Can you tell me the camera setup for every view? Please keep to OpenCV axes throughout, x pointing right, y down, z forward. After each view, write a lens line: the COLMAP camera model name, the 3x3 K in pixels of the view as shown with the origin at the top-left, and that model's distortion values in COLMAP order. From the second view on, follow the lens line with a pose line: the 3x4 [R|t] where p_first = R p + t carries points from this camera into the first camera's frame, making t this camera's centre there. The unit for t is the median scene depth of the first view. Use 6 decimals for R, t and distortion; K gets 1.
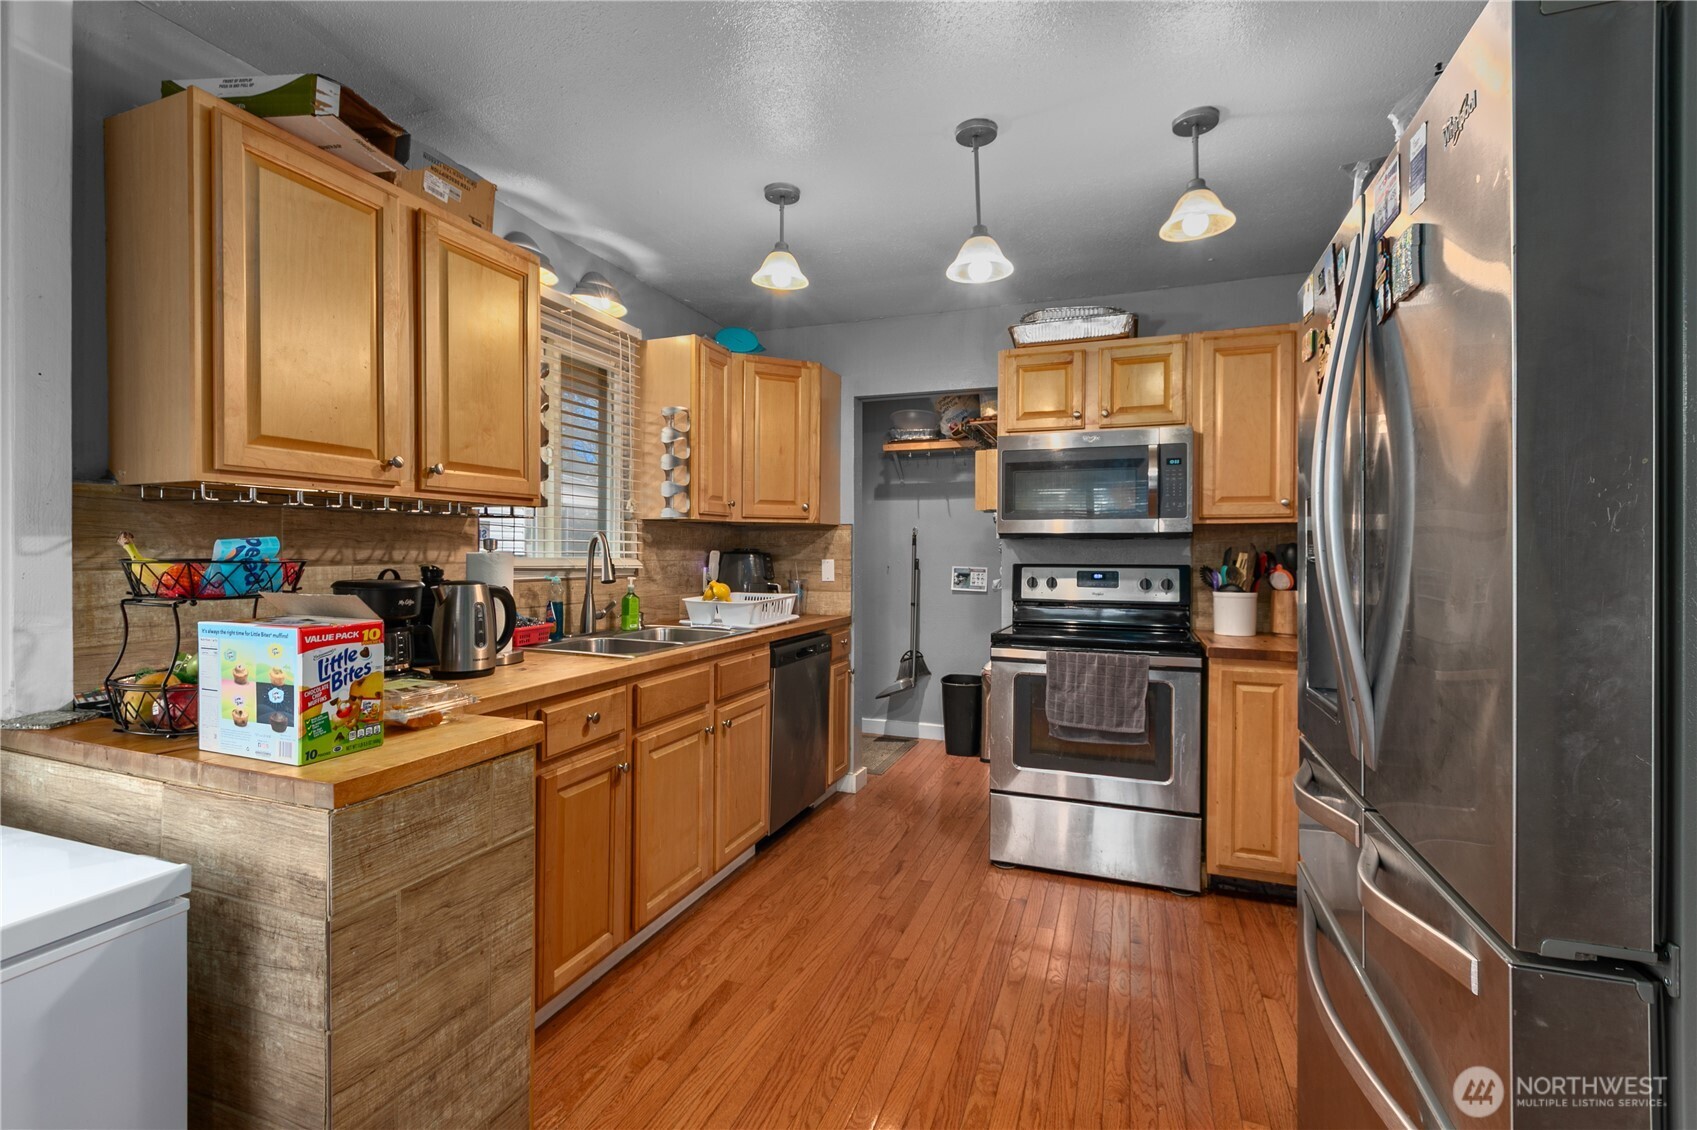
lens RADIAL K [[759.9, 0, 851.2], [0, 759.9, 558.2], [0, 0, 1]] dist [0.000547, -0.000674]
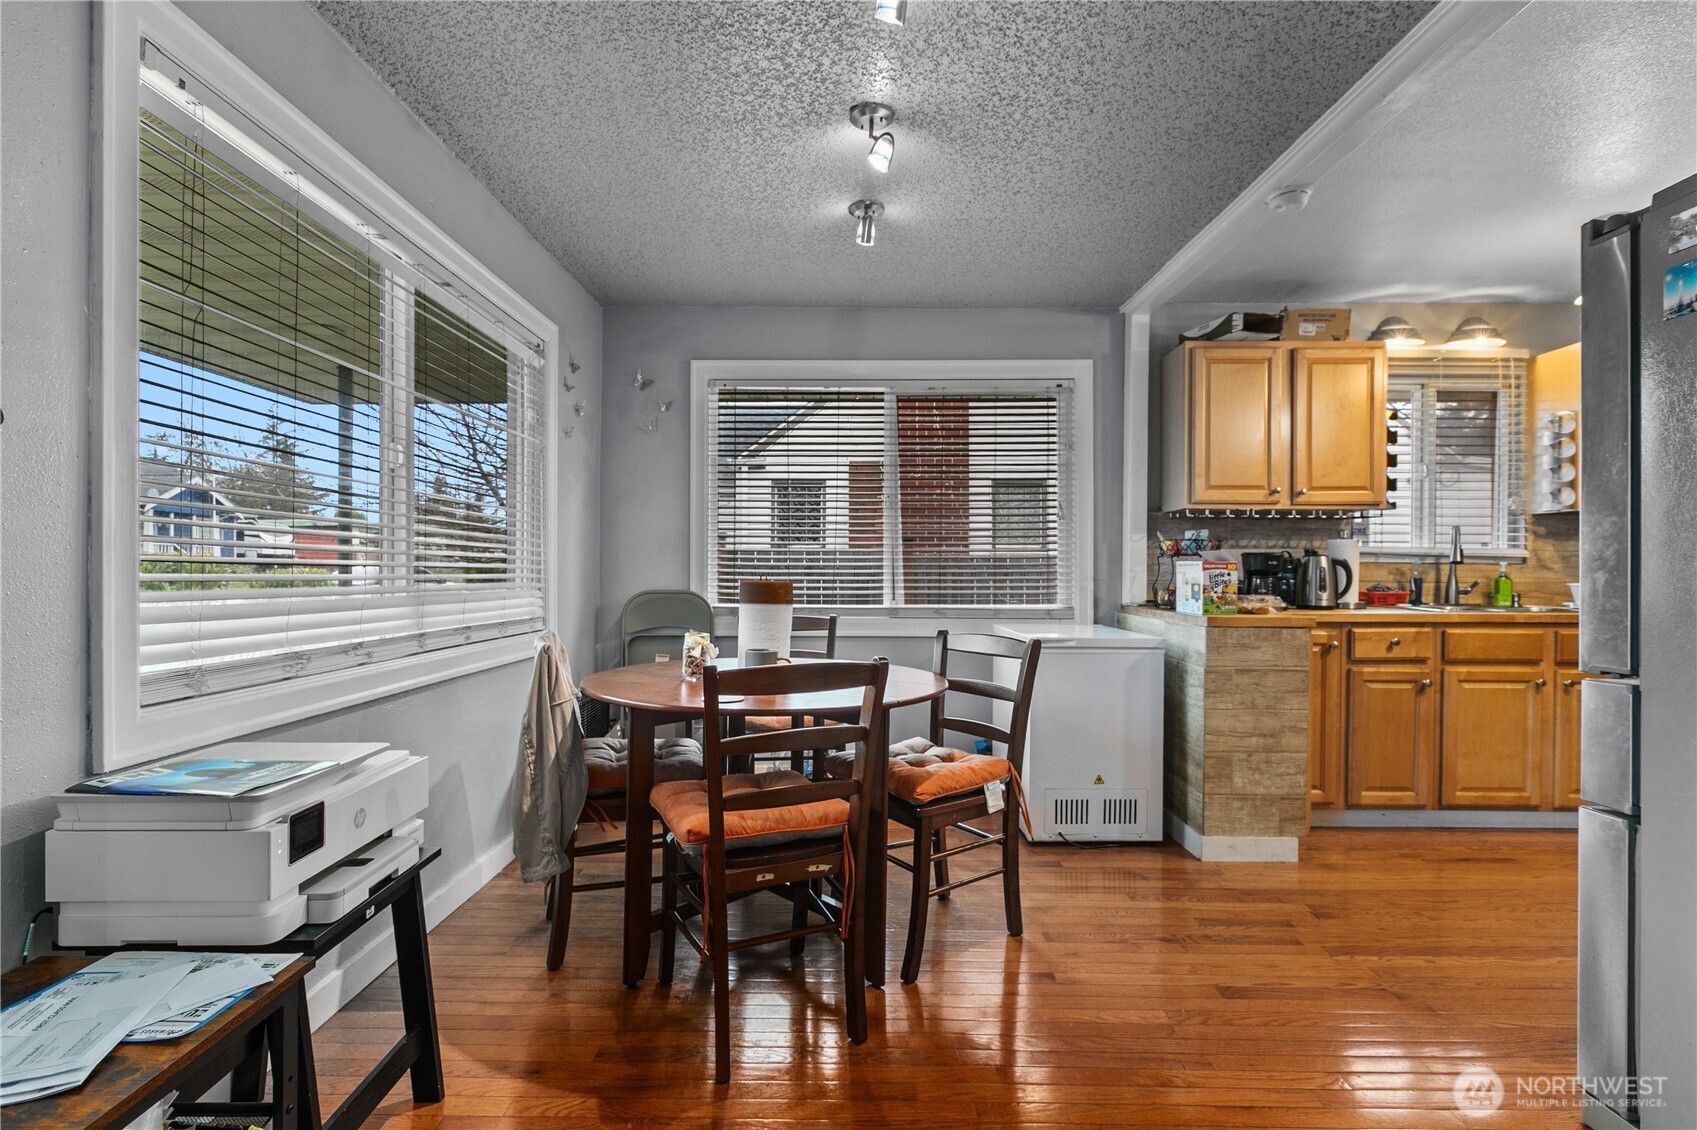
lens RADIAL K [[759.9, 0, 849.0], [0, 759.9, 570.0], [0, 0, 1]] dist [0.000547, -0.000674]
pose [[0.342367, -0.001573, -0.939565, 0.757695], [-0.012176, 0.999907, -0.006111, 0.088818], [0.939487, 0.013533, 0.342316, -0.595496]]
